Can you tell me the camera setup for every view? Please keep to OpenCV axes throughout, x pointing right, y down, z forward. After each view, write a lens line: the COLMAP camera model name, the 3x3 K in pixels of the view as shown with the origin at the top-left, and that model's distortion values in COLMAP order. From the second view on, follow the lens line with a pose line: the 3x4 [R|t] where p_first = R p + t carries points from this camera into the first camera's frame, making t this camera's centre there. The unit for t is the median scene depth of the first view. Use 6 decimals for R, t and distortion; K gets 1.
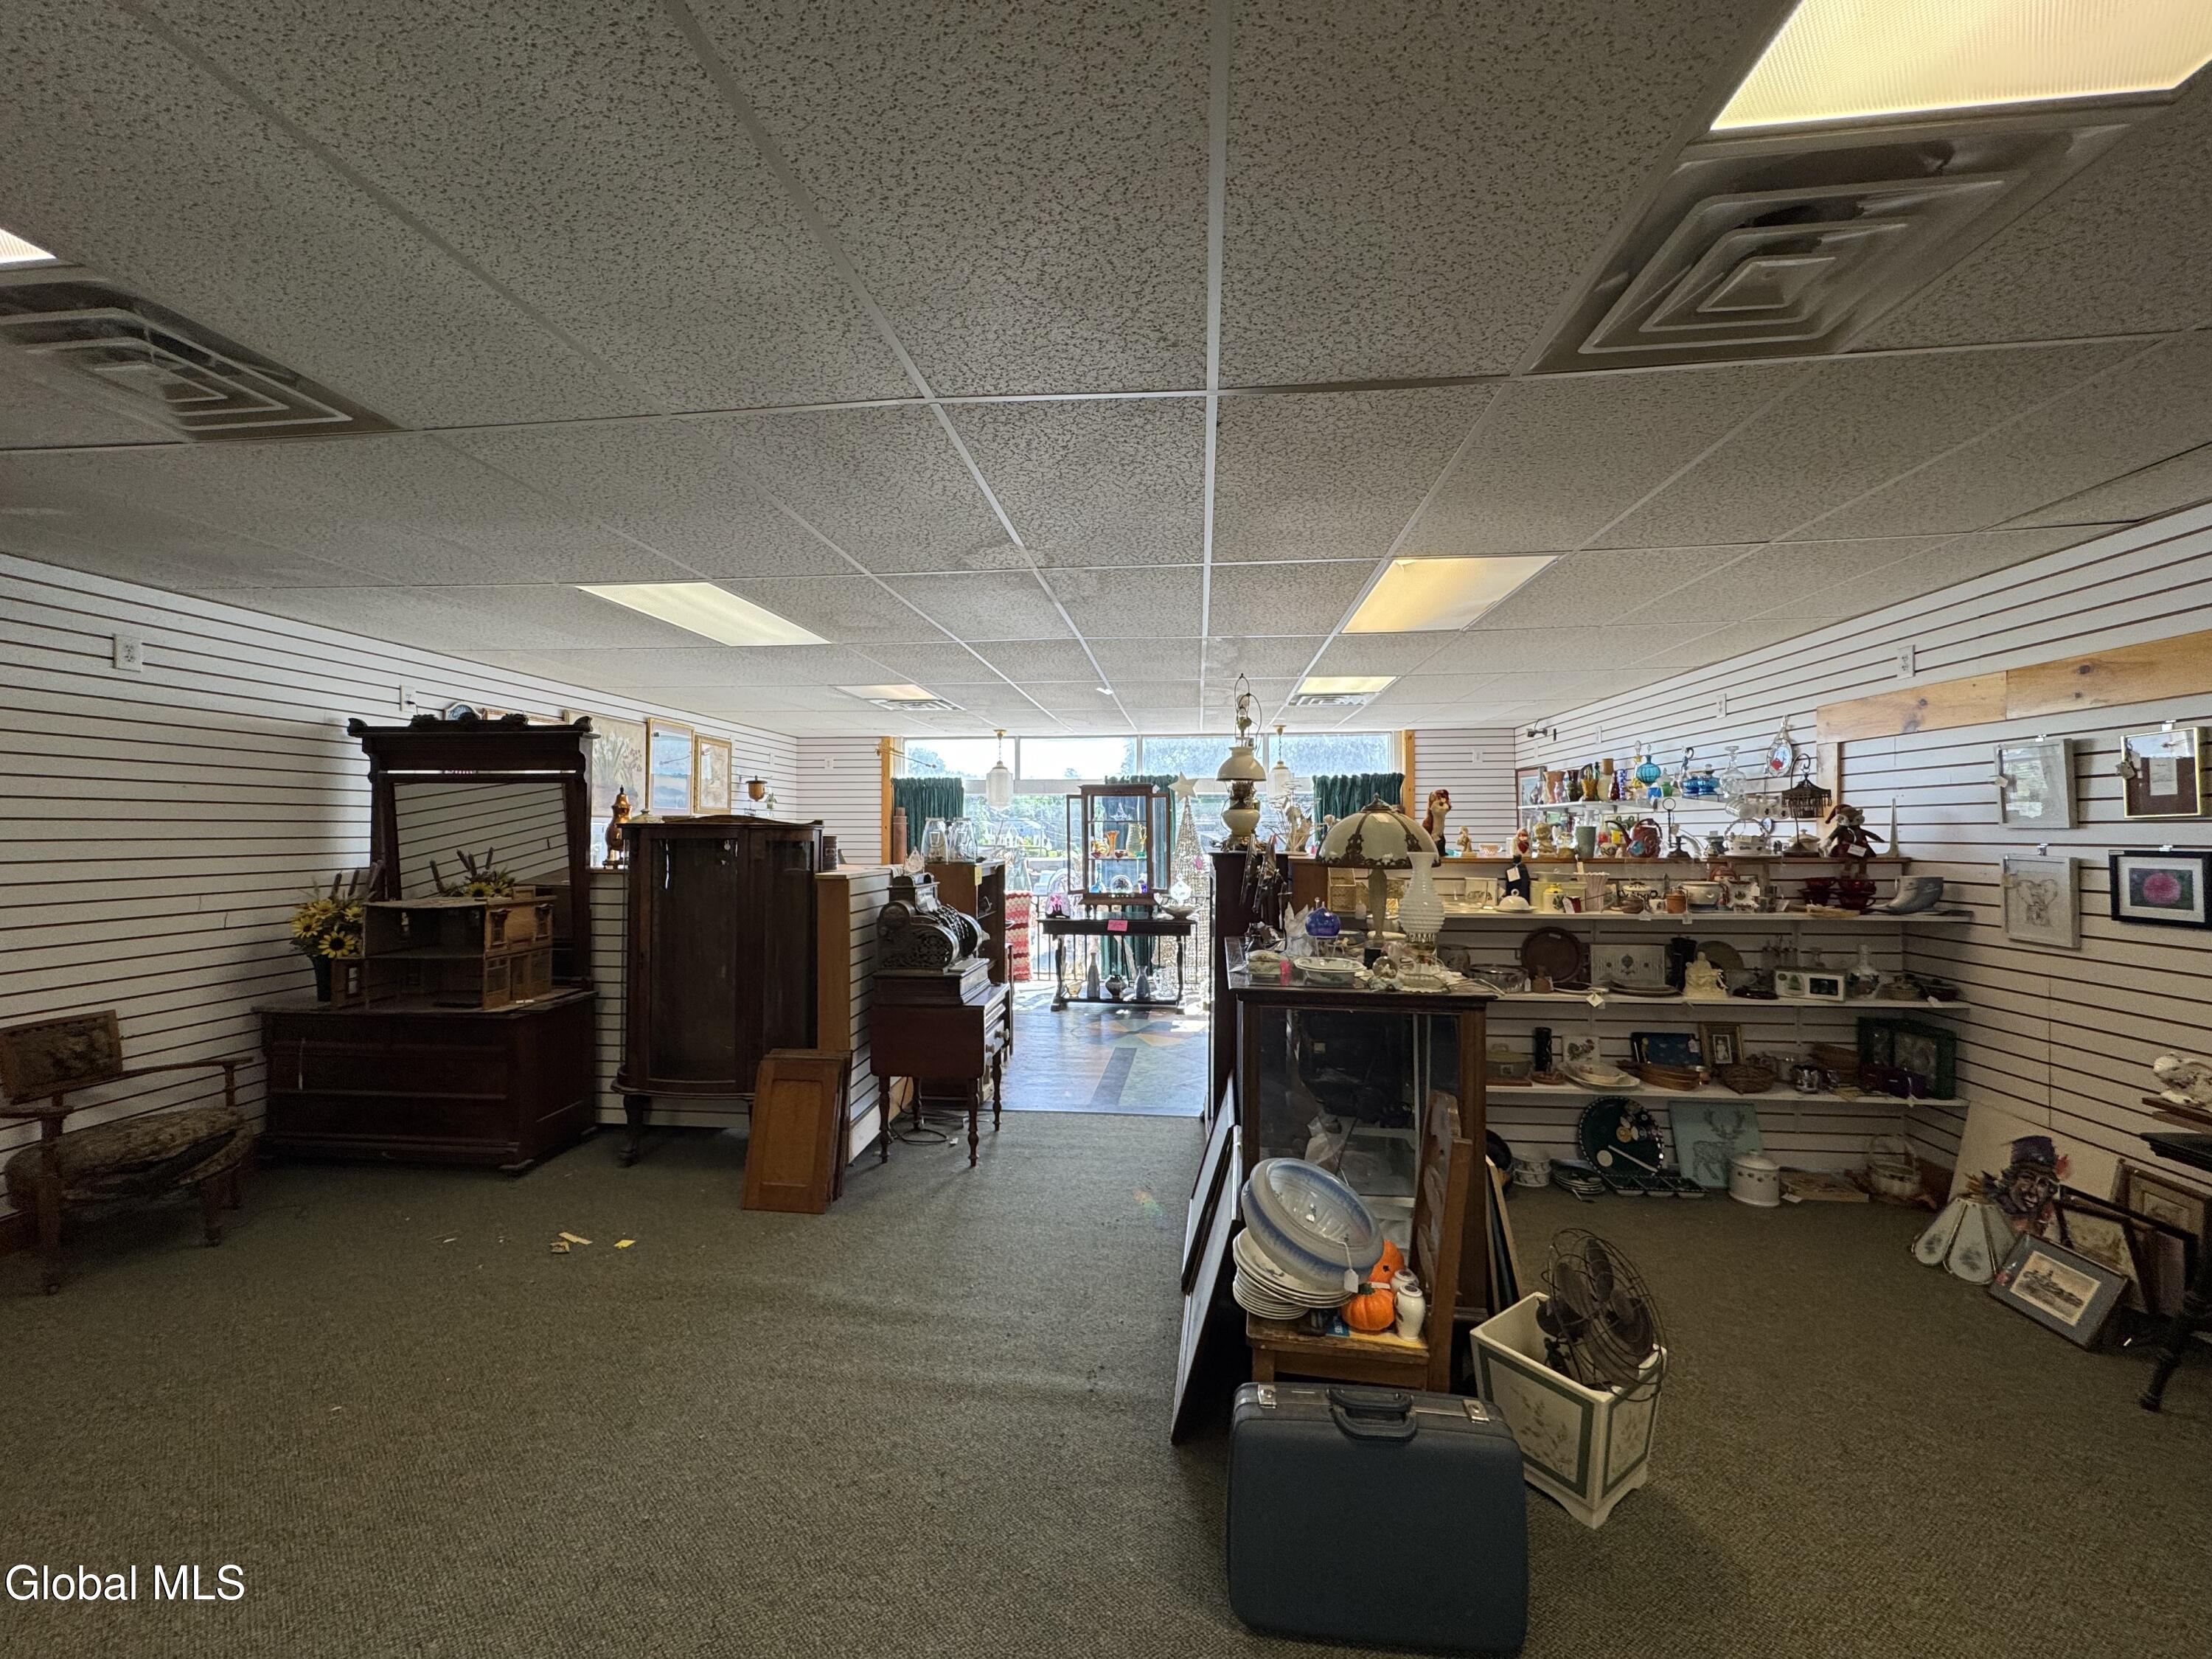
lens RADIAL K [[882.9, 0, 1103.5], [0, 882.9, 829.9], [0, 0, 1]] dist [-0.002854, 0.000664]
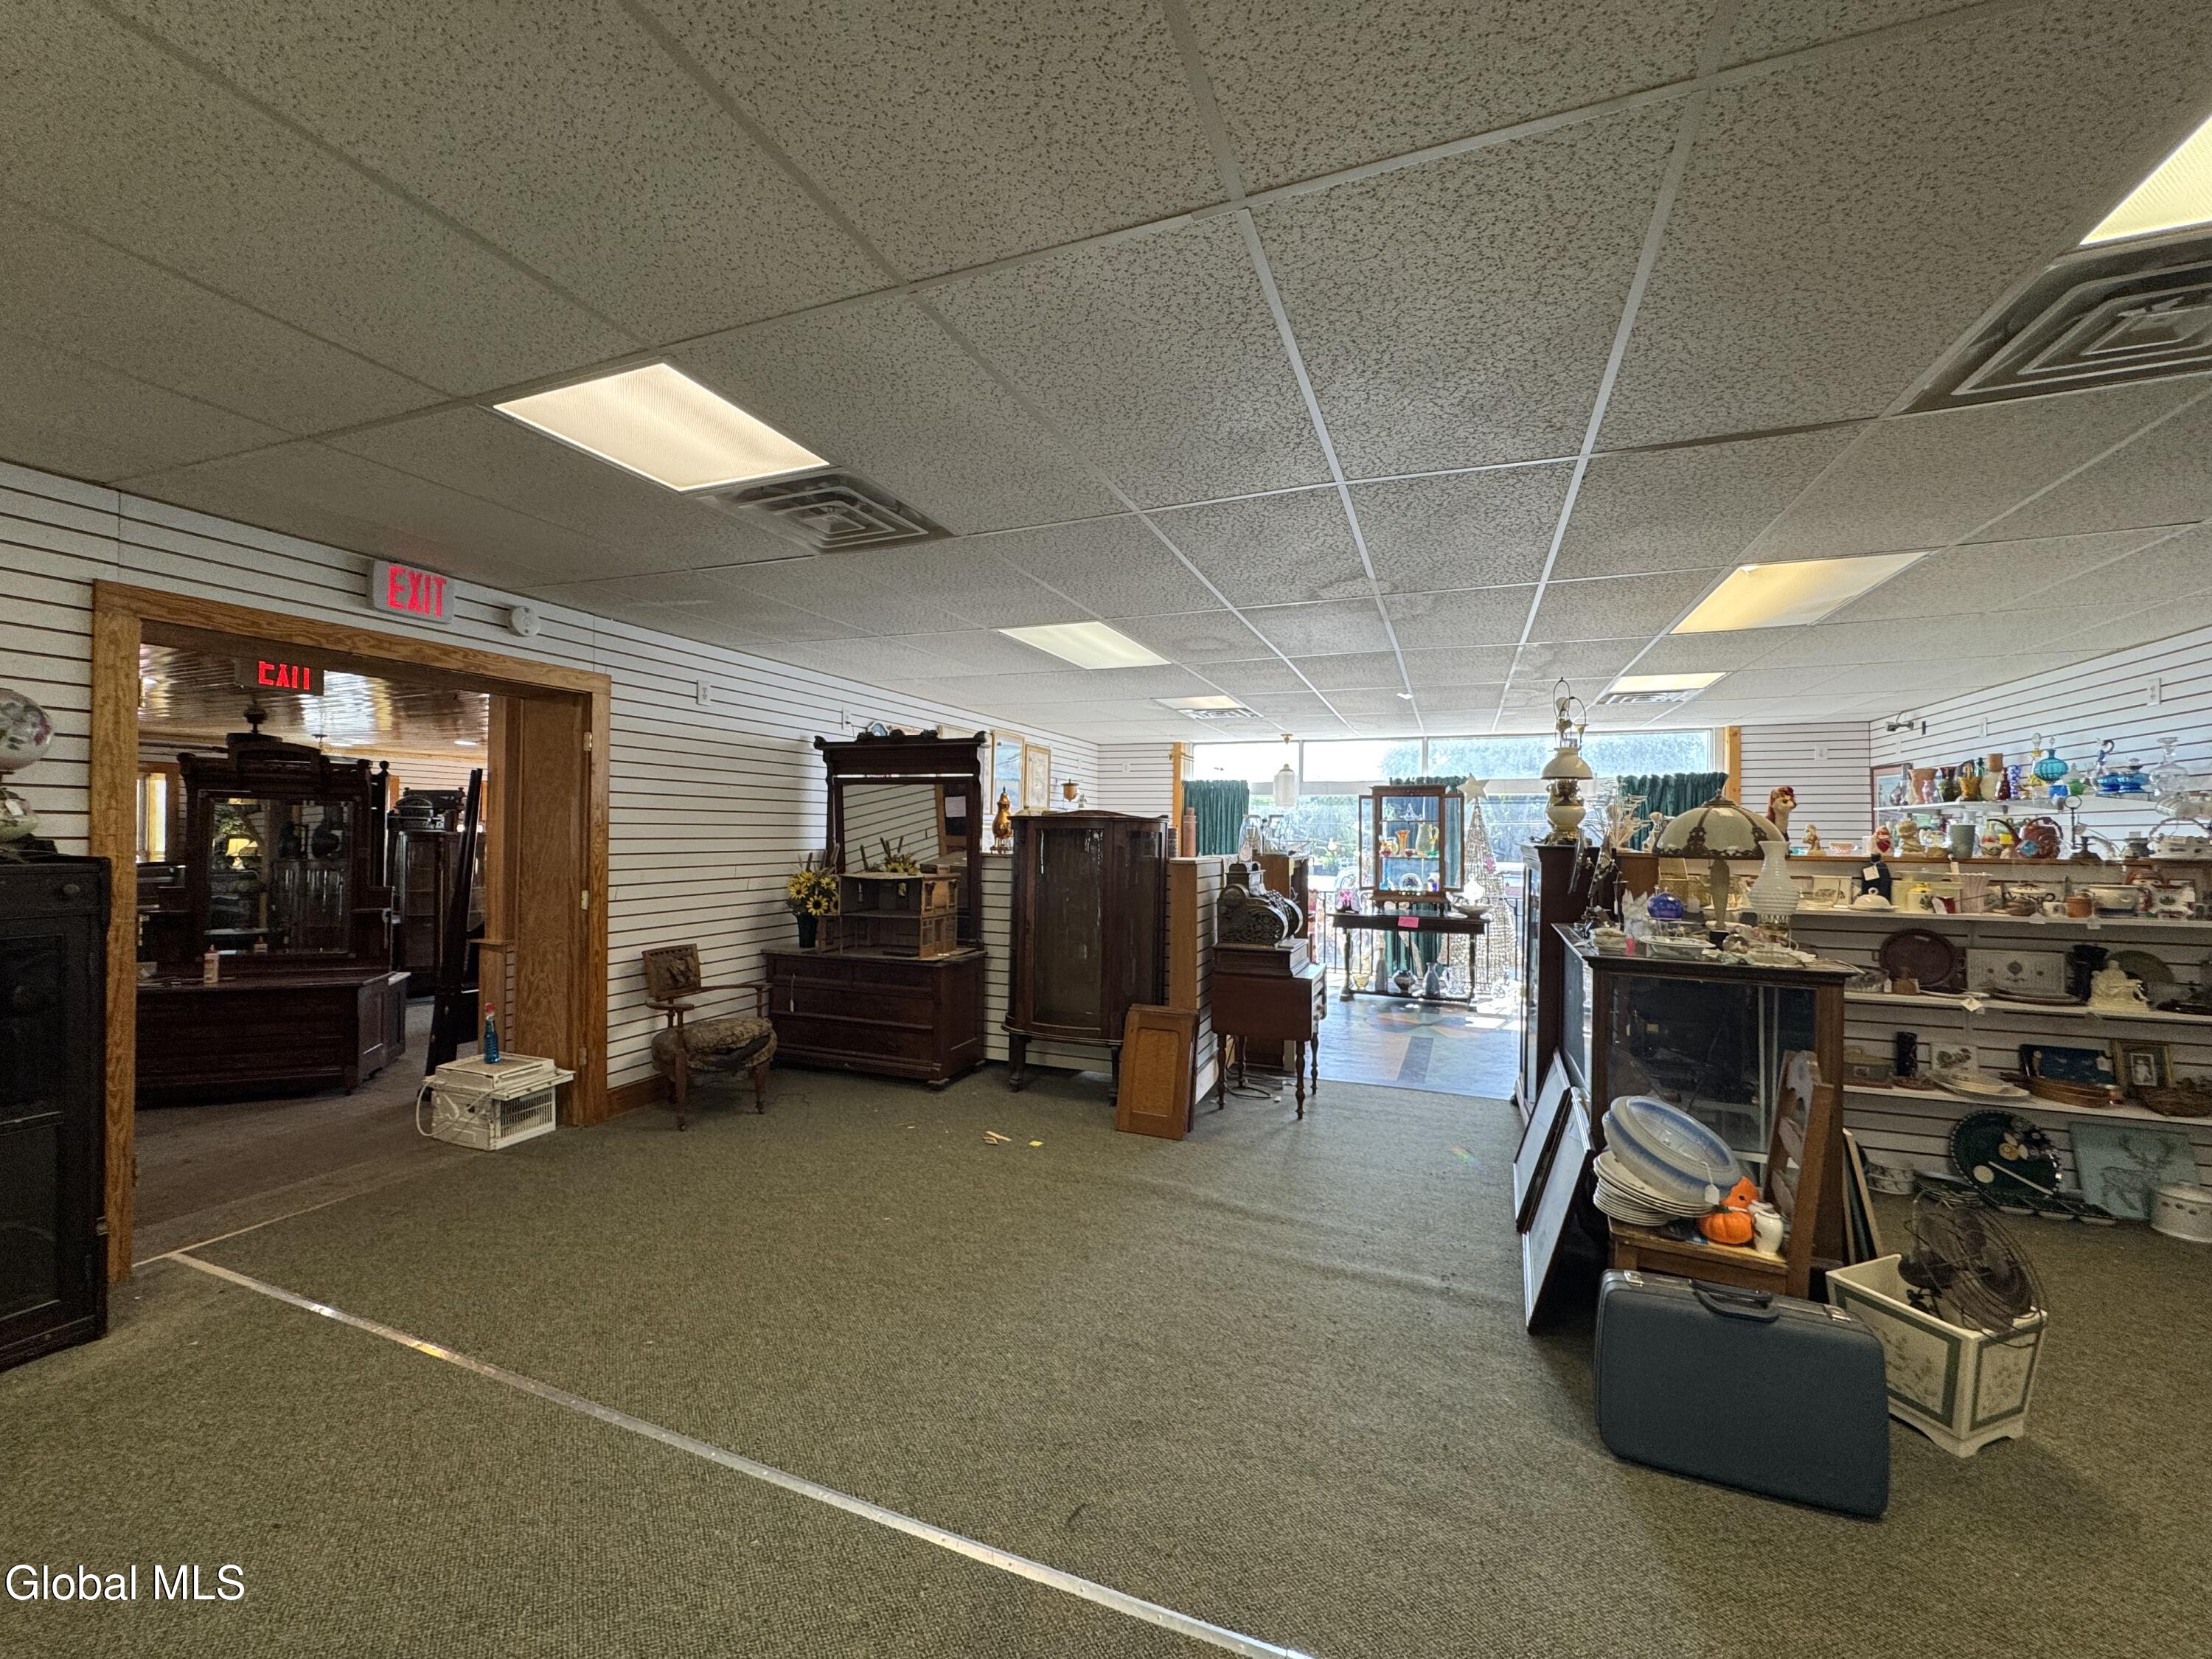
lens RADIAL K [[882.9, 0, 1103.5], [0, 882.9, 829.9], [0, 0, 1]] dist [-0.002854, 0.000664]
pose [[0.962035, 0.010131, -0.272738, -0.087553], [-0.011331, 0.999932, -0.002824, 0.014755], [0.272691, 0.005808, 0.962084, -0.171197]]
